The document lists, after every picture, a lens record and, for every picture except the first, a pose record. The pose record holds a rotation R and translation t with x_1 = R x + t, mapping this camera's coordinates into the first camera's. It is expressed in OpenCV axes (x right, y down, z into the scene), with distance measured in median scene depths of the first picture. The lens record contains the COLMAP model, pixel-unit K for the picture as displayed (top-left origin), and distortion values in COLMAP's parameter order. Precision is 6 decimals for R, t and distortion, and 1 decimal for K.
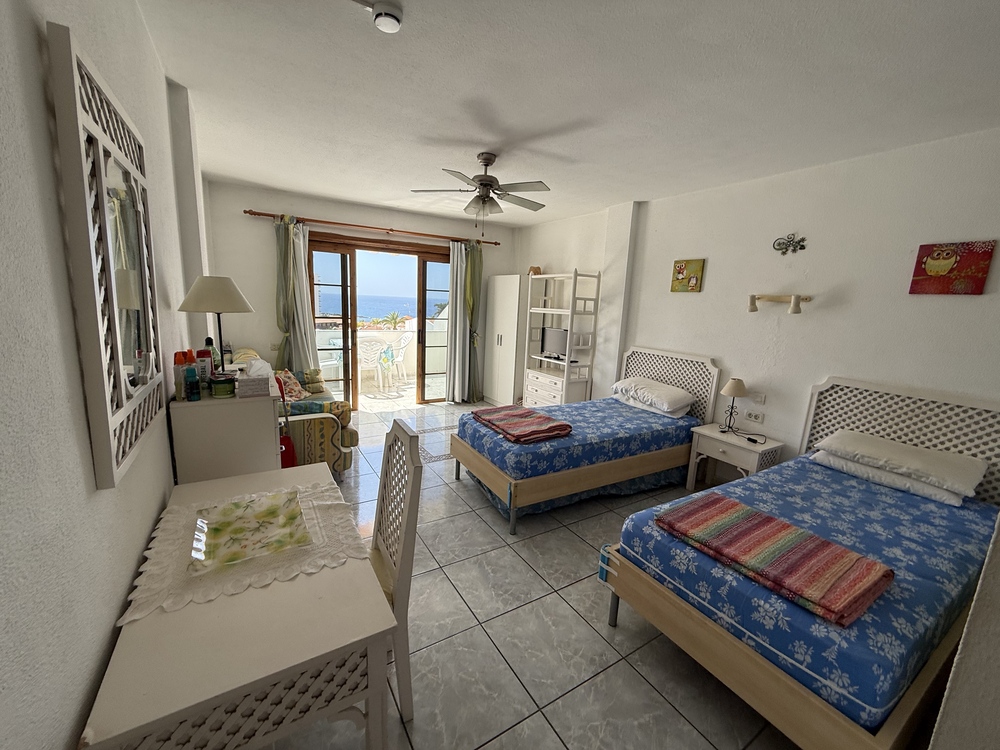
lens RADIAL K [[398.0, 0, 495.9], [0, 398.0, 374.9], [0, 0, 1]] dist [-0.001823, 0.000450]
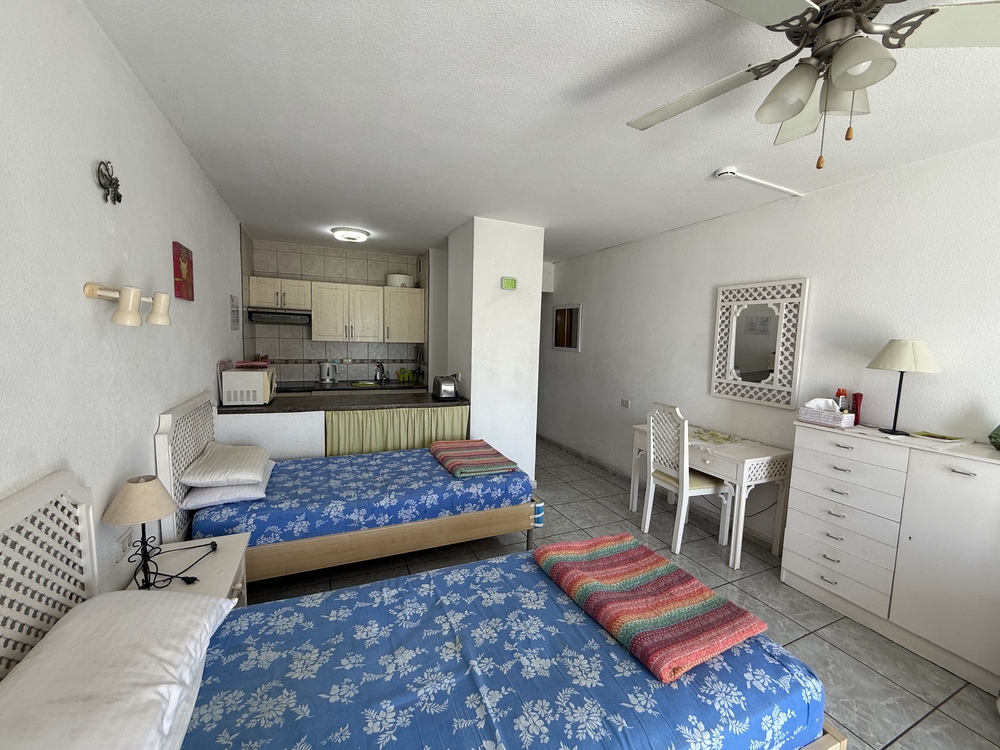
lens RADIAL K [[398.0, 0, 496.5], [0, 398.0, 374.4], [0, 0, 1]] dist [-0.001823, 0.000450]
pose [[-0.989101, -0.088104, 0.117967, 0.160301], [-0.051678, 0.957973, 0.282164, -0.217824], [-0.137869, 0.272993, -0.952086, 1.197048]]
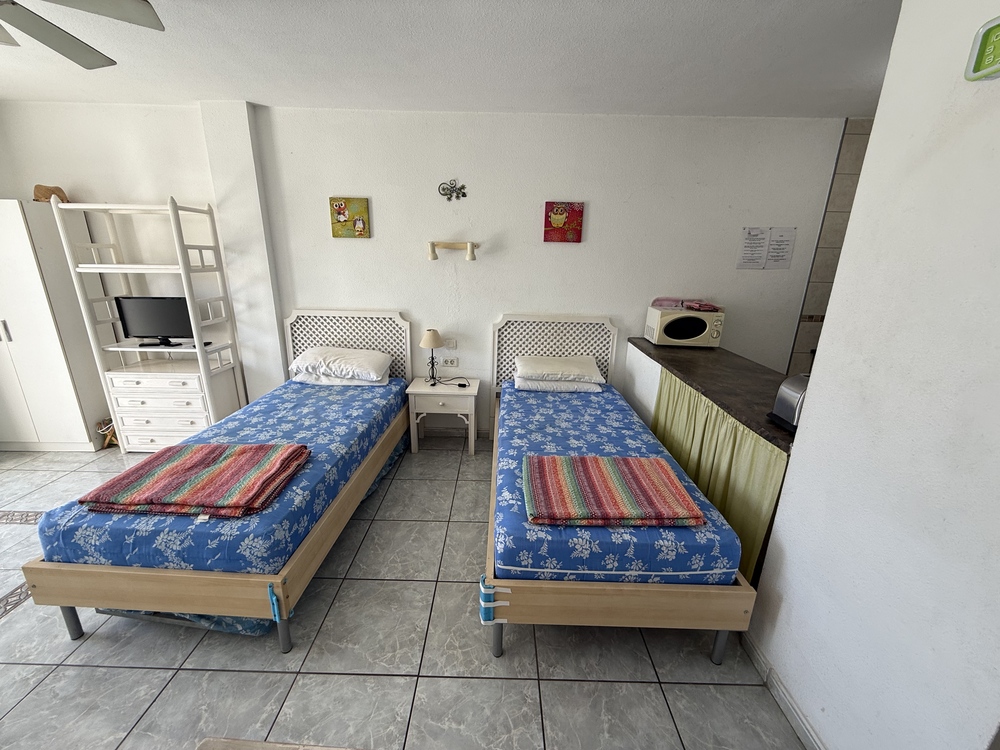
lens RADIAL K [[398.0, 0, 496.0], [0, 398.0, 374.8], [0, 0, 1]] dist [-0.001823, 0.000450]
pose [[0.532553, -0.274454, 0.800663, -0.119142], [0.160983, 0.961544, 0.222525, -0.068861], [-0.830946, 0.010387, 0.556256, 0.285527]]
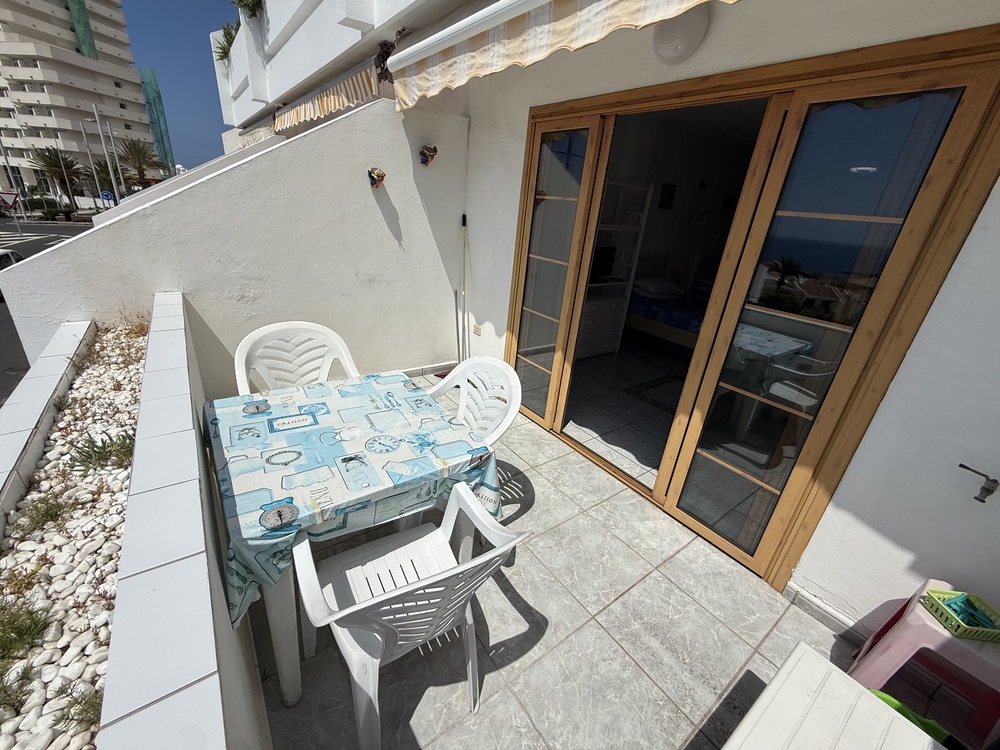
lens RADIAL K [[398.0, 0, 495.1], [0, 398.0, 376.7], [0, 0, 1]] dist [-0.001823, 0.000450]
pose [[-0.080672, -0.442211, 0.893276, -1.006902], [0.095932, 0.888591, 0.448556, -0.375784], [-0.992113, 0.121880, -0.029262, 1.740465]]
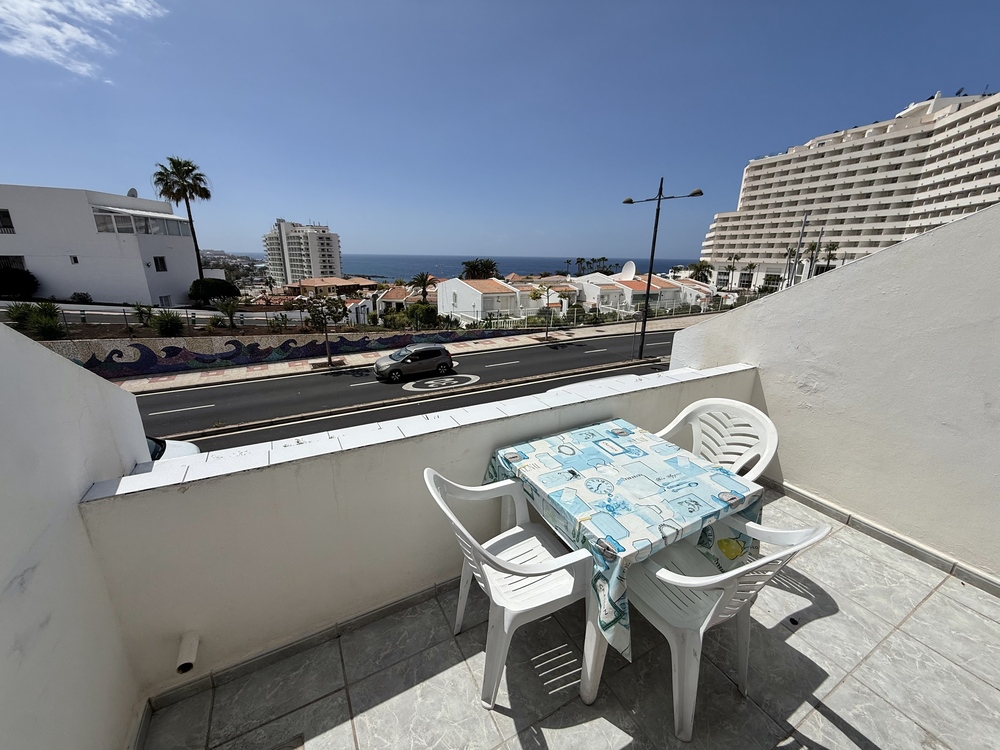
lens RADIAL K [[398.0, 0, 495.5], [0, 398.0, 374.6], [0, 0, 1]] dist [-0.001823, 0.000450]
pose [[0.998321, -0.015328, -0.055860, -0.768198], [0.021126, 0.994276, 0.104728, -0.328964], [0.053935, -0.105732, 0.992931, 1.397702]]
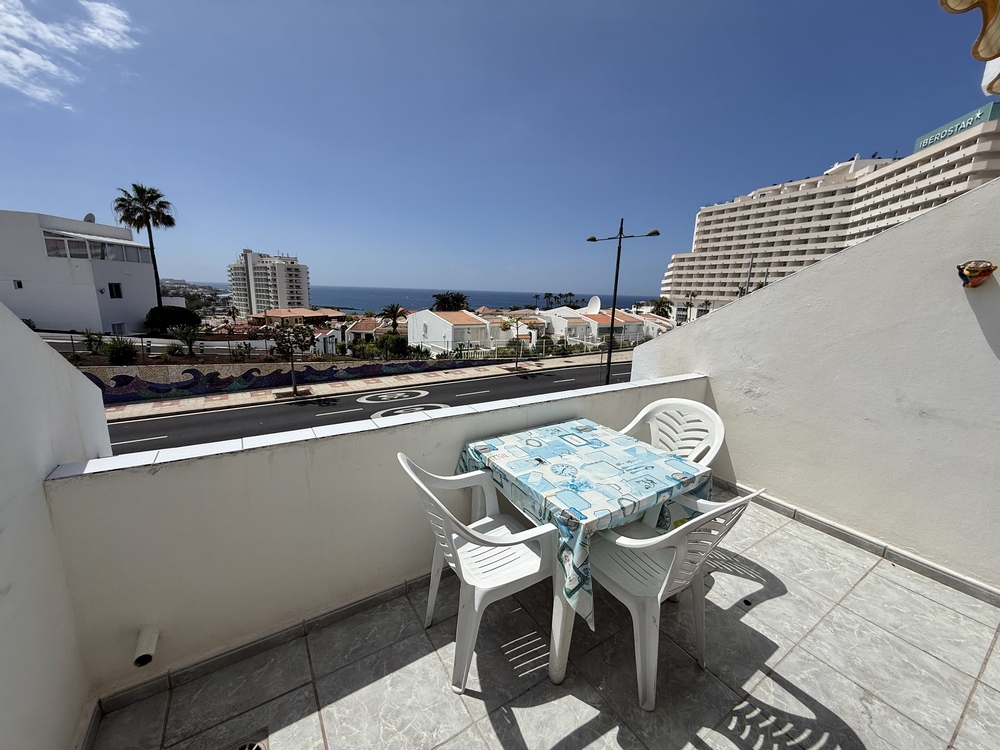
lens RADIAL K [[398.0, 0, 495.5], [0, 398.0, 375.1], [0, 0, 1]] dist [-0.001823, 0.000450]
pose [[0.999631, -0.018795, 0.019615, -0.767763], [0.018281, 0.999493, 0.026064, -0.281407], [-0.020095, -0.025696, 0.999468, 1.362274]]
